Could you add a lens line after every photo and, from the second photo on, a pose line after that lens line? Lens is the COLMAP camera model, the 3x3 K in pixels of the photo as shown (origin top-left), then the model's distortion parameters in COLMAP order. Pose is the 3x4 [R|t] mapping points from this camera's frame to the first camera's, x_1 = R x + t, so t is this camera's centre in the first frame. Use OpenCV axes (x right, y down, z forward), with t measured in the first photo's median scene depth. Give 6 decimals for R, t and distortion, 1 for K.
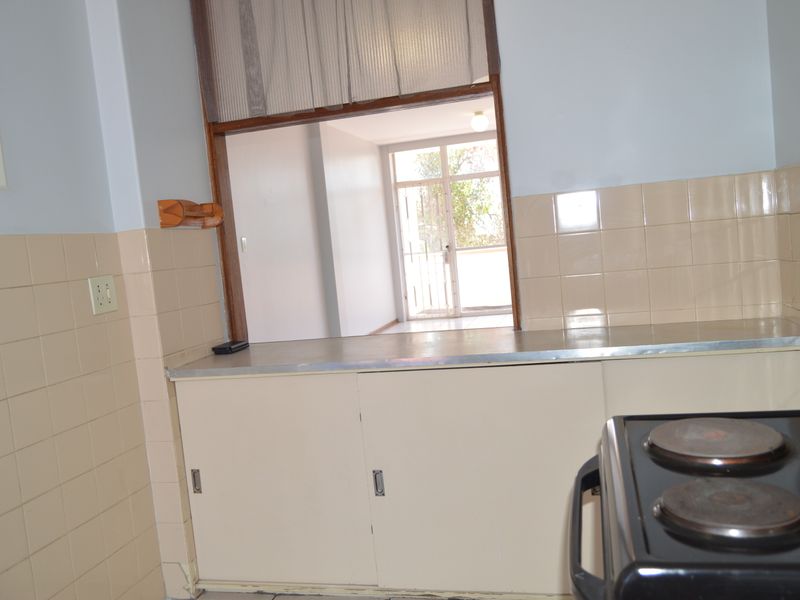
lens RADIAL K [[707.0, 0, 400.0], [0, 707.0, 300.0], [0, 0, 1]] dist [-0.006998, -0.015399]
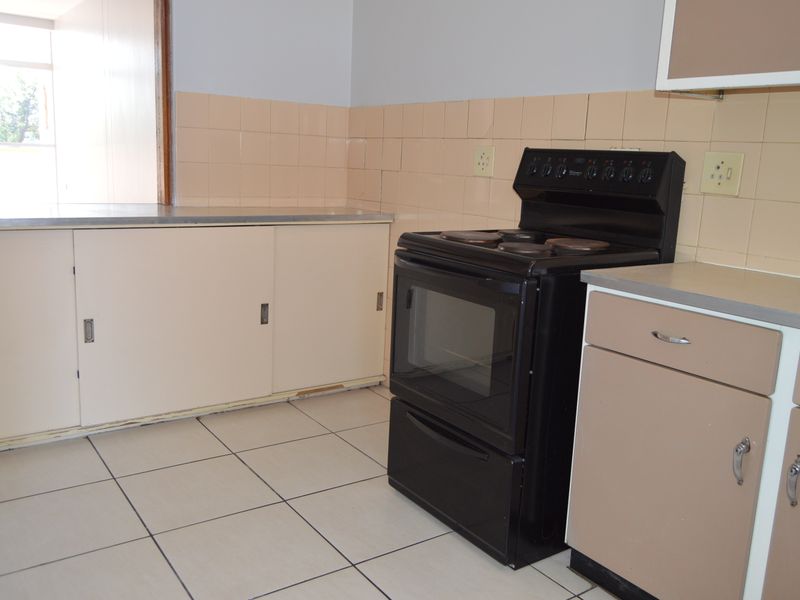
lens RADIAL K [[707.0, 0, 400.0], [0, 707.0, 300.0], [0, 0, 1]] dist [-0.006998, -0.015399]
pose [[0.640214, -0.028329, 0.767674, -0.122245], [-0.046499, 0.996058, 0.075535, 0.022772], [-0.766788, -0.084055, 0.636373, -0.015237]]
